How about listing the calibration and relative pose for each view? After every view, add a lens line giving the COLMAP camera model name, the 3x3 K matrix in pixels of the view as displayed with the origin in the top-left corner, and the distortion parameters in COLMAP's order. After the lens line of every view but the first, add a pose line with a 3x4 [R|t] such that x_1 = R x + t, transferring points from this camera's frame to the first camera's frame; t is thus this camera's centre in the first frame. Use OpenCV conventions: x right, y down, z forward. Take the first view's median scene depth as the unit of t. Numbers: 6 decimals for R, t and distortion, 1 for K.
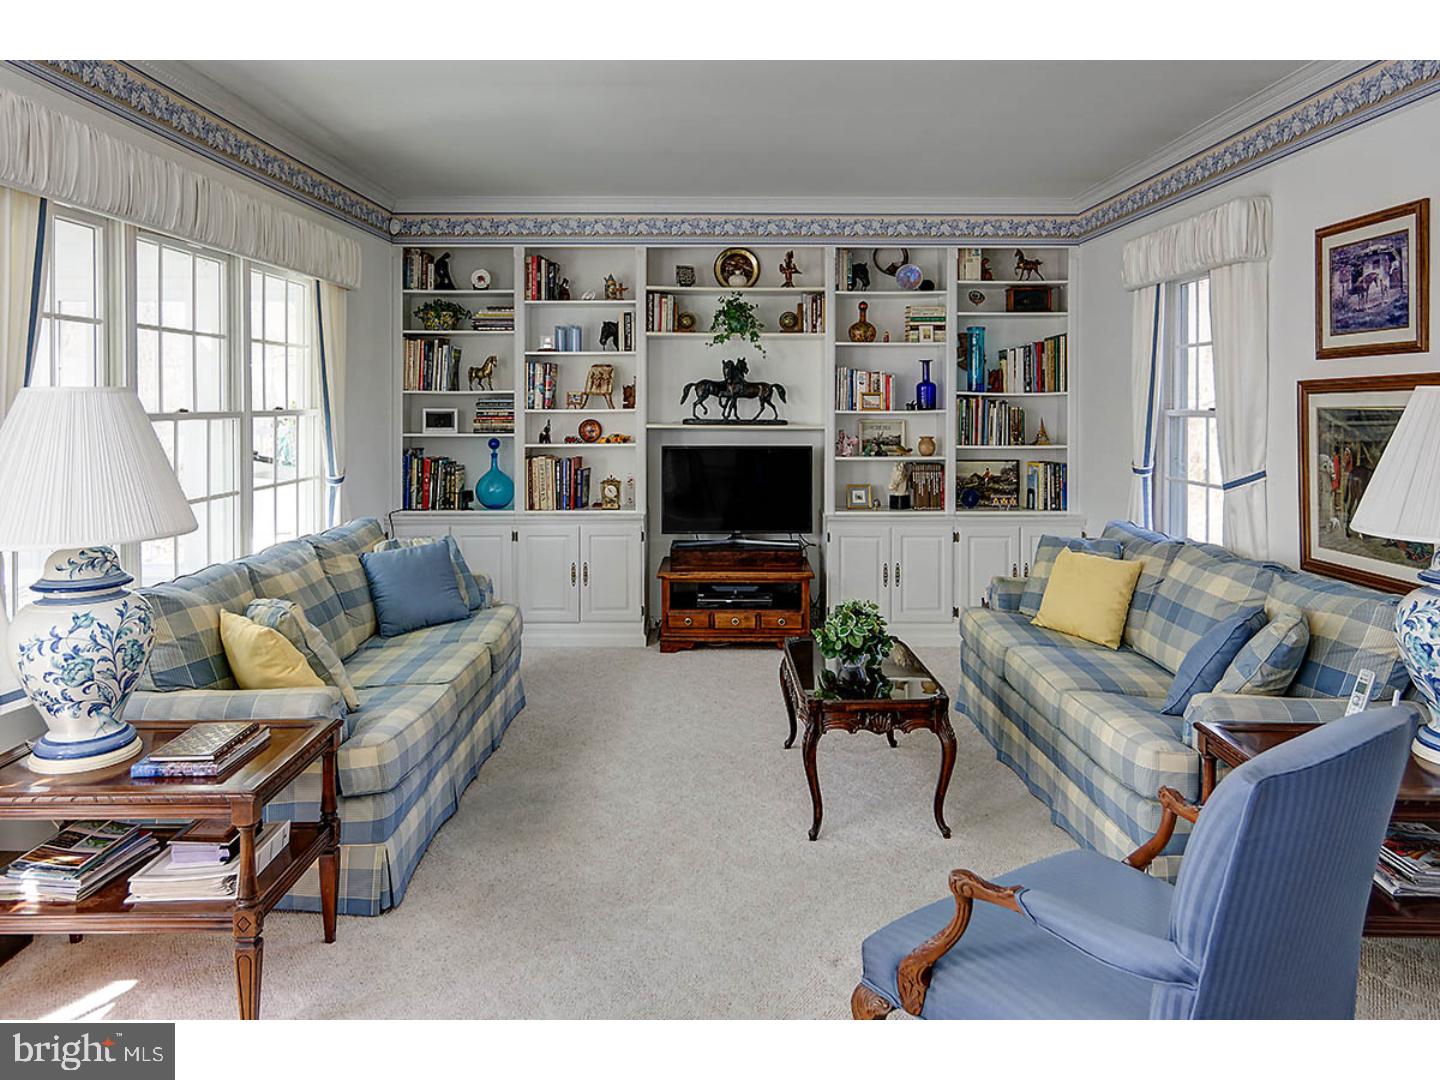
lens RADIAL K [[1034.3, 0, 720.0], [0, 1034.3, 540.0], [0, 0, 1]] dist [0.001926, -0.004387]
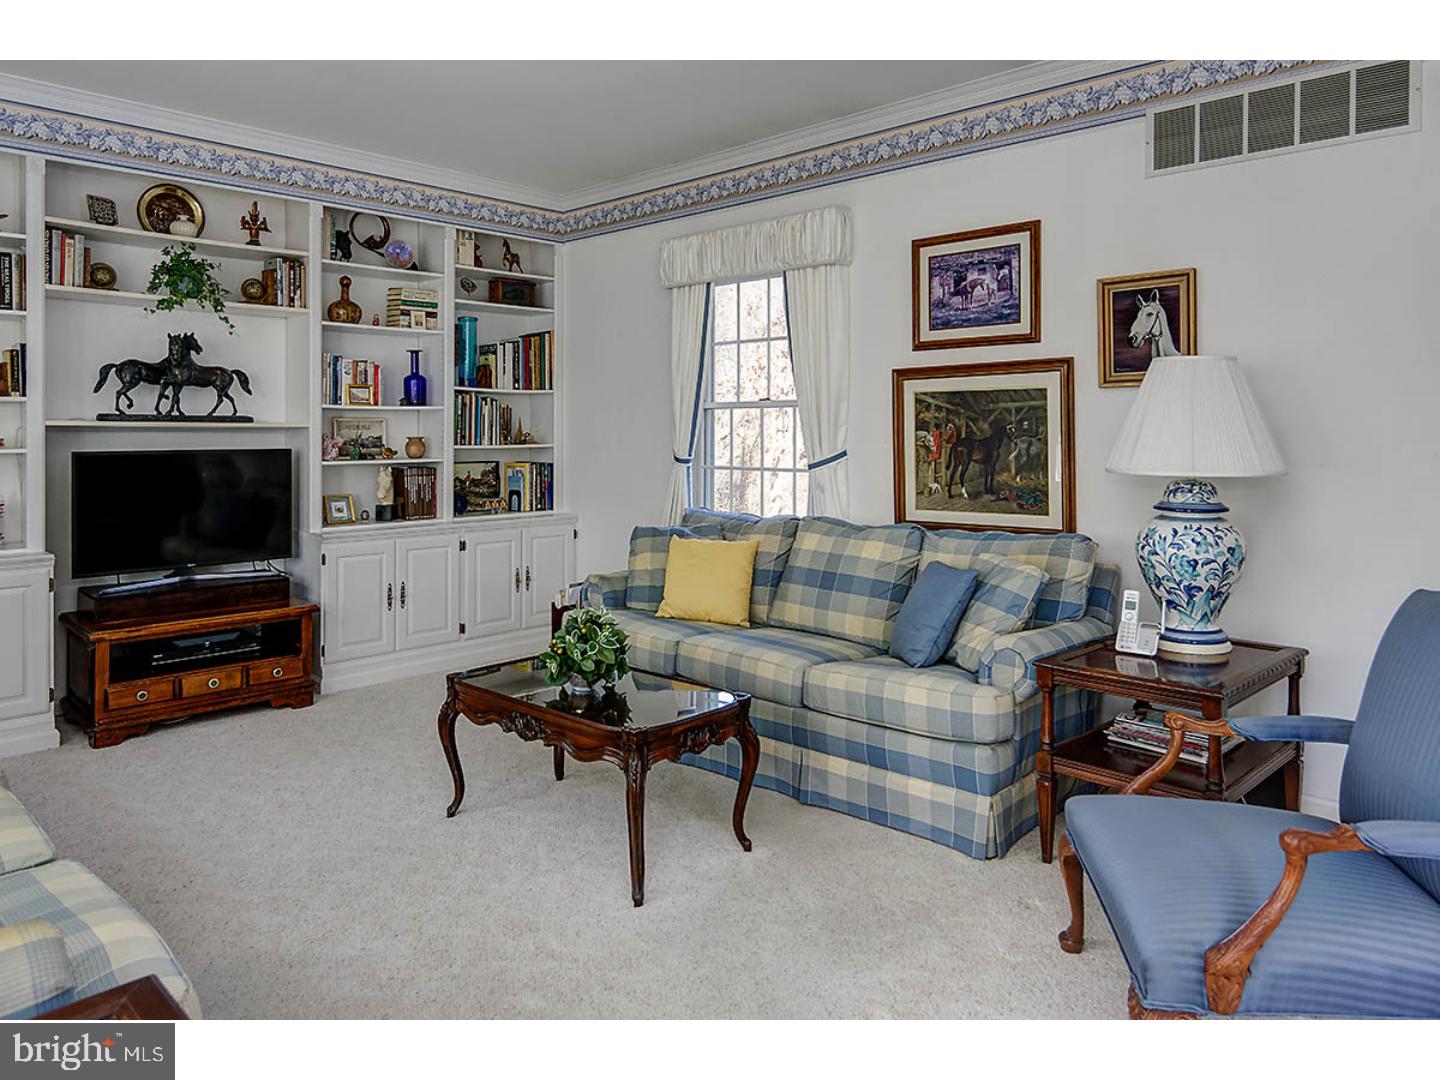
lens RADIAL K [[974.4, 0, 719.5], [0, 974.4, 522.5], [0, 0, 1]] dist [0.003396, 0.000744]
pose [[0.688161, -0.069019, 0.722268, -0.238756], [0.098961, 0.995091, 0.000802, -0.001252], [-0.718777, 0.070924, 0.691613, 0.244702]]
